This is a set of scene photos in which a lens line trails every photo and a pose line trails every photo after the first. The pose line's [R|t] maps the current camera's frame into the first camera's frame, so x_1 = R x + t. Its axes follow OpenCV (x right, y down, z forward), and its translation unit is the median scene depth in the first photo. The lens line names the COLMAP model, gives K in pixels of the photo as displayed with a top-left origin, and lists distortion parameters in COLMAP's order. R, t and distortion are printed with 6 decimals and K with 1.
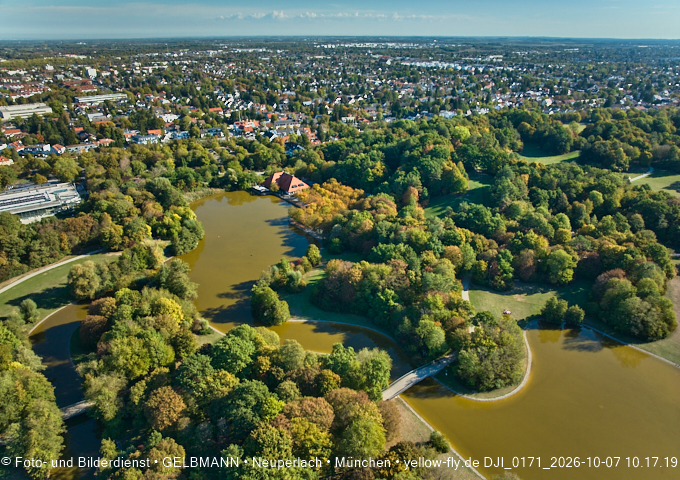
lens RADIAL K [[466.6, 0, 342.6], [0, 466.6, 244.1], [0, 0, 1]] dist [-0.057022, 0.030706]
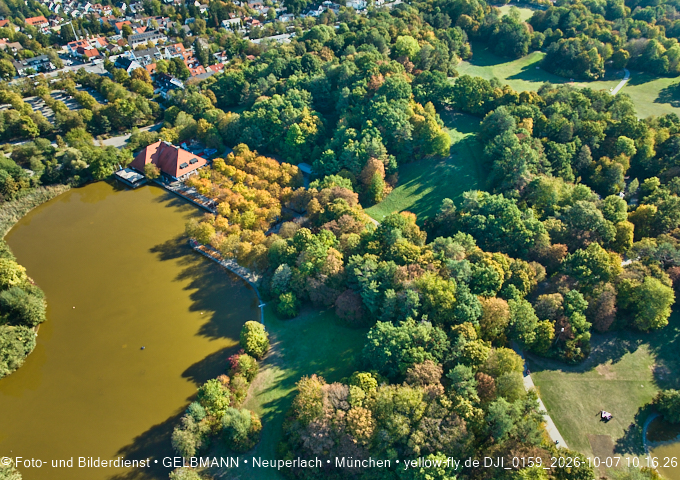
lens RADIAL K [[466.6, 0, 337.6], [0, 466.6, 240.2], [0, 0, 1]] dist [-0.057022, 0.030706]
pose [[0.967593, -0.164258, 0.191788, -0.036987], [0.116230, 0.963985, 0.239213, -0.148732], [-0.224174, -0.209169, 0.951837, 0.316369]]
